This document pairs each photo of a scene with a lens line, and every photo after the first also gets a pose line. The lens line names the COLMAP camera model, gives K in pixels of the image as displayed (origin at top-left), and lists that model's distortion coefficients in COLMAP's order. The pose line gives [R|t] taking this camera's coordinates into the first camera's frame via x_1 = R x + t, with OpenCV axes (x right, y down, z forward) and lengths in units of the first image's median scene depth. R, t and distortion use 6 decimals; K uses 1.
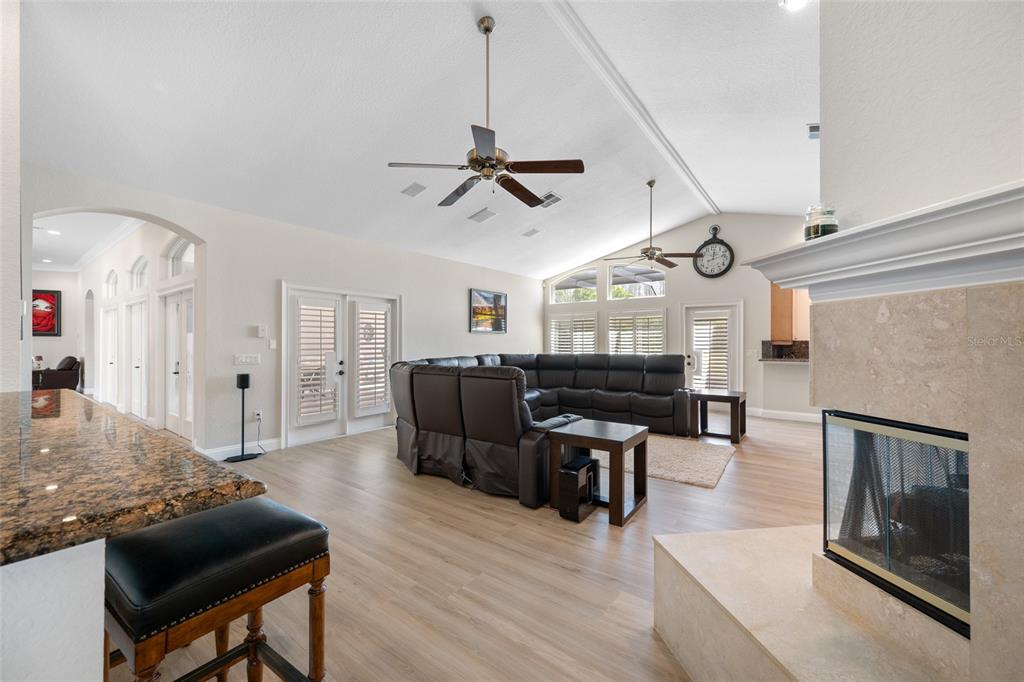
lens RADIAL K [[407.8, 0, 511.9], [0, 407.8, 348.1], [0, 0, 1]] dist [0.007788, -0.001352]
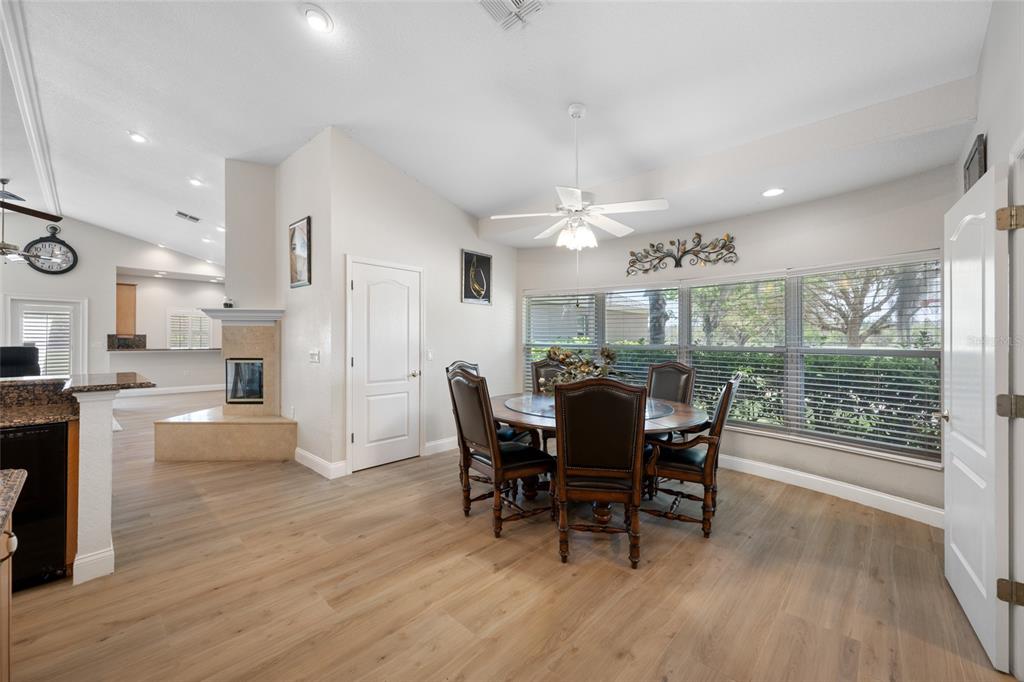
lens RADIAL K [[407.8, 0, 514.2], [0, 407.8, 344.1], [0, 0, 1]] dist [0.007788, -0.001352]
pose [[0.124186, -0.007582, 0.992230, -0.424403], [0.003056, 0.999969, 0.007259, 0.004651], [-0.992254, 0.002131, 0.124205, -0.324699]]
